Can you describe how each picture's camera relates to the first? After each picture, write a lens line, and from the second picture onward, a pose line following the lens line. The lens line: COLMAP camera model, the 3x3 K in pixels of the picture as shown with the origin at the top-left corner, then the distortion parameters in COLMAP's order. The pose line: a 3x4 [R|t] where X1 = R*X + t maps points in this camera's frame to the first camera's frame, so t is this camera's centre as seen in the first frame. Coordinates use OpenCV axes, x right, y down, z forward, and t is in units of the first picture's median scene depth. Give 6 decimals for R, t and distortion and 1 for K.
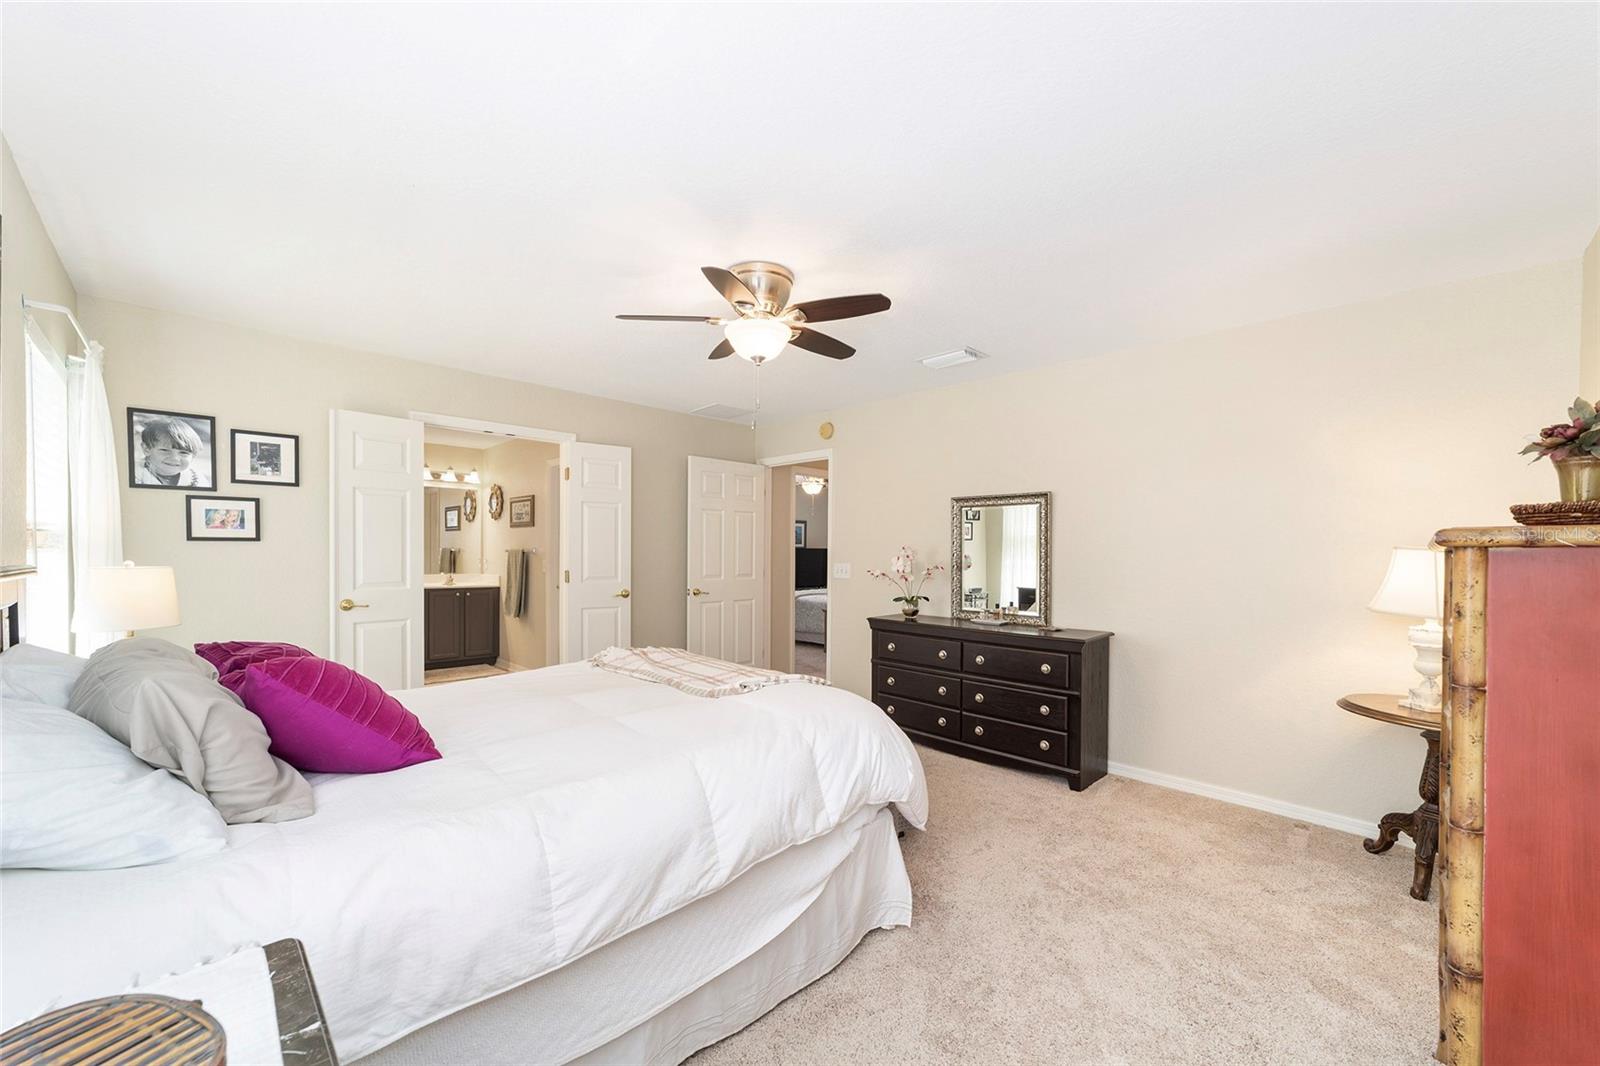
lens RADIAL K [[641.2, 0, 800.6], [0, 641.2, 540.6], [0, 0, 1]] dist [0.000214, 0.000015]
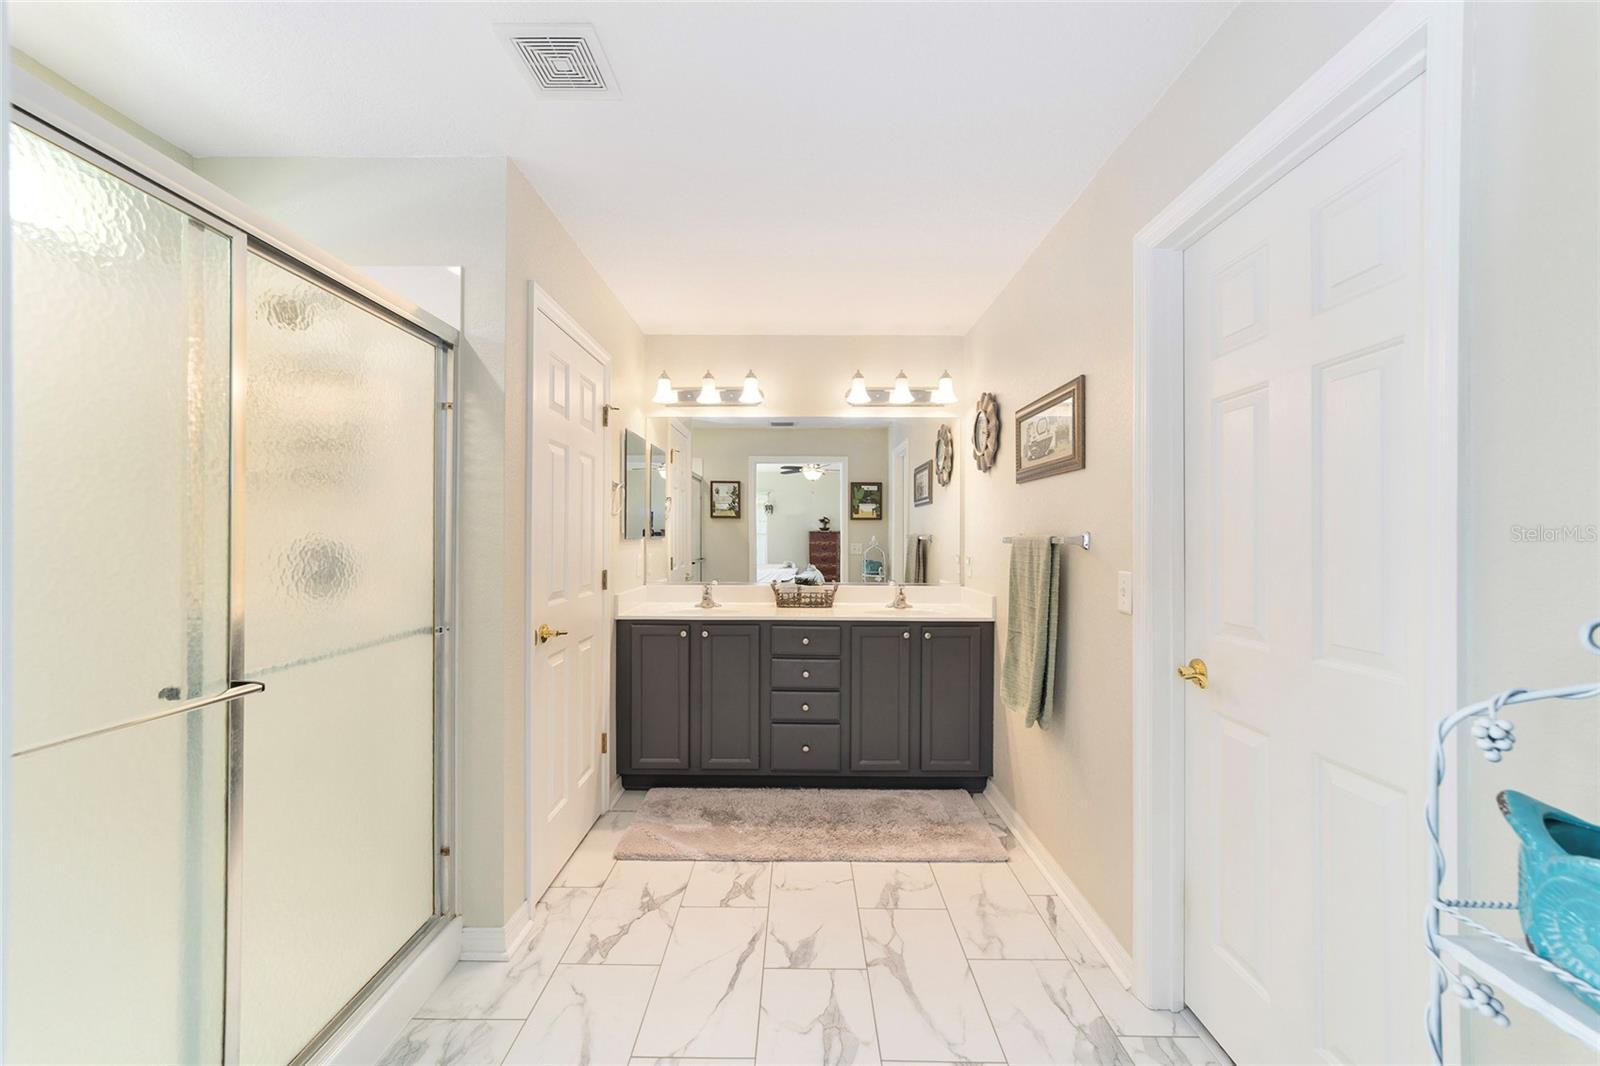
lens RADIAL K [[614.4, 0, 796.3], [0, 614.4, 530.4], [0, 0, 1]] dist [-0.023133, 0.009243]
pose [[0.718042, -0.001872, -0.695998, -0.272310], [0.002944, 0.999996, 0.000347, 0.008996], [0.695994, -0.002298, 0.718044, 0.599965]]
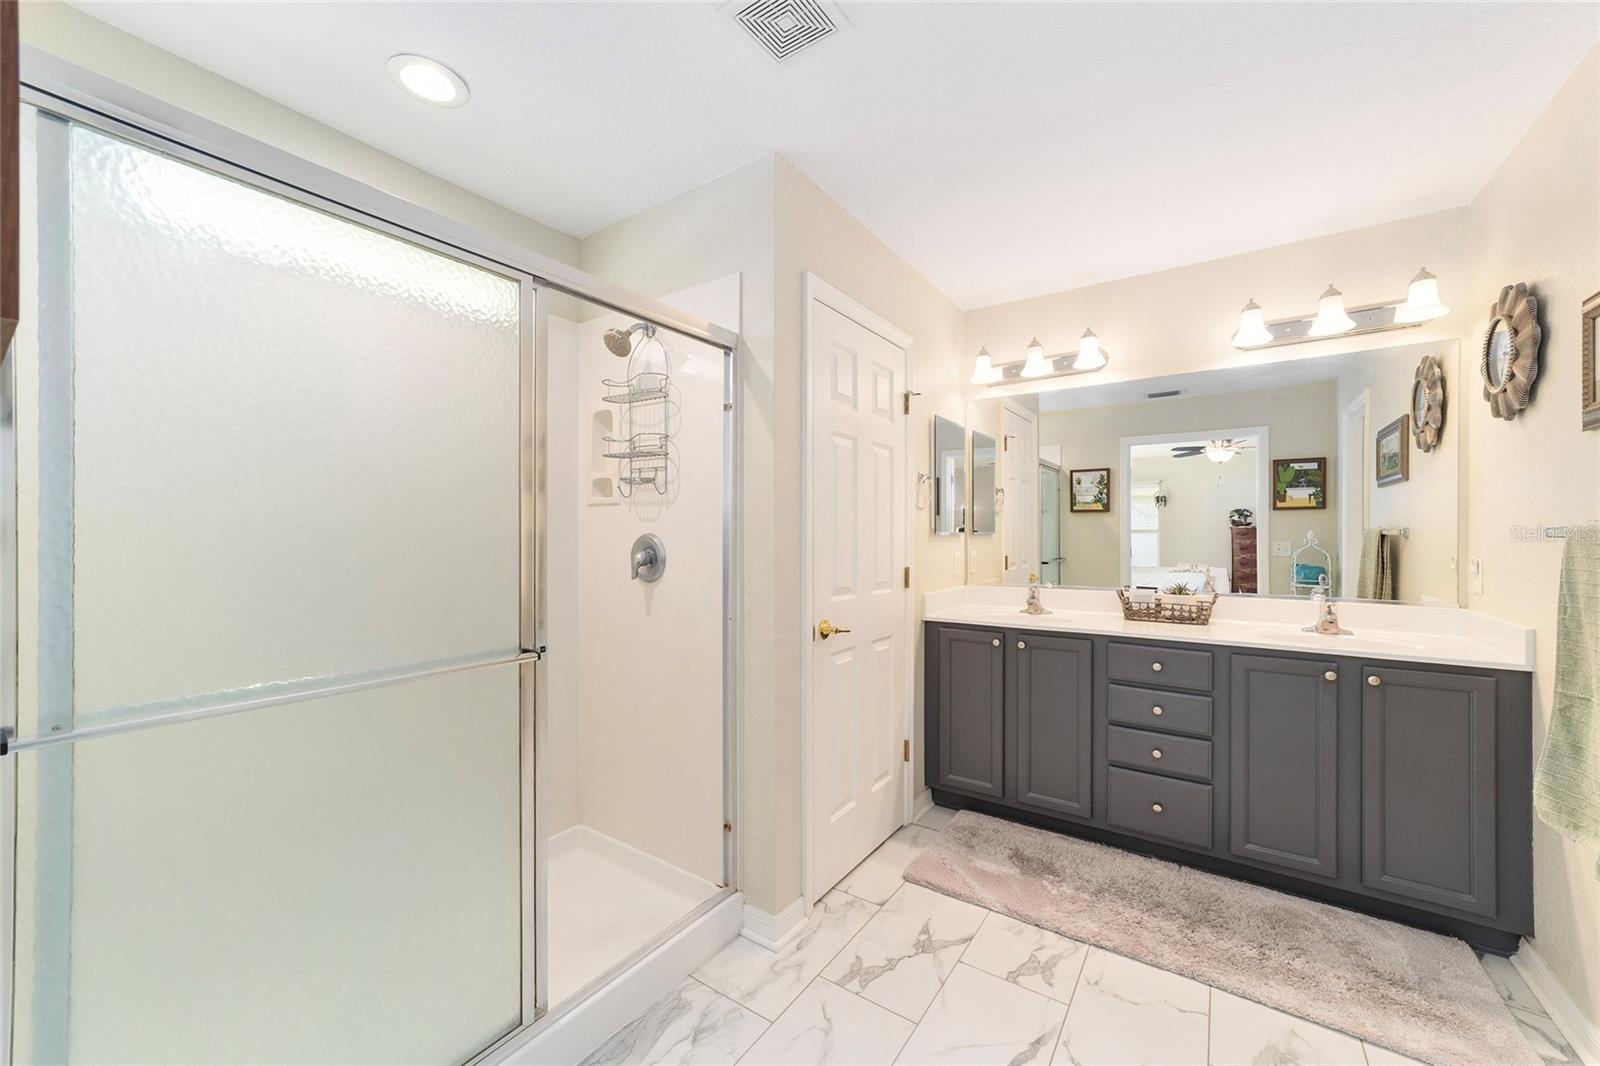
lens RADIAL K [[615.1, 0, 793.1], [0, 615.1, 534.6], [0, 0, 1]] dist [-0.018680, 0.008971]
pose [[0.189009, 0.001064, -0.981975, -0.282683], [0.011754, 0.999925, 0.003346, 0.012500], [0.981905, -0.012175, 0.188983, 0.658928]]
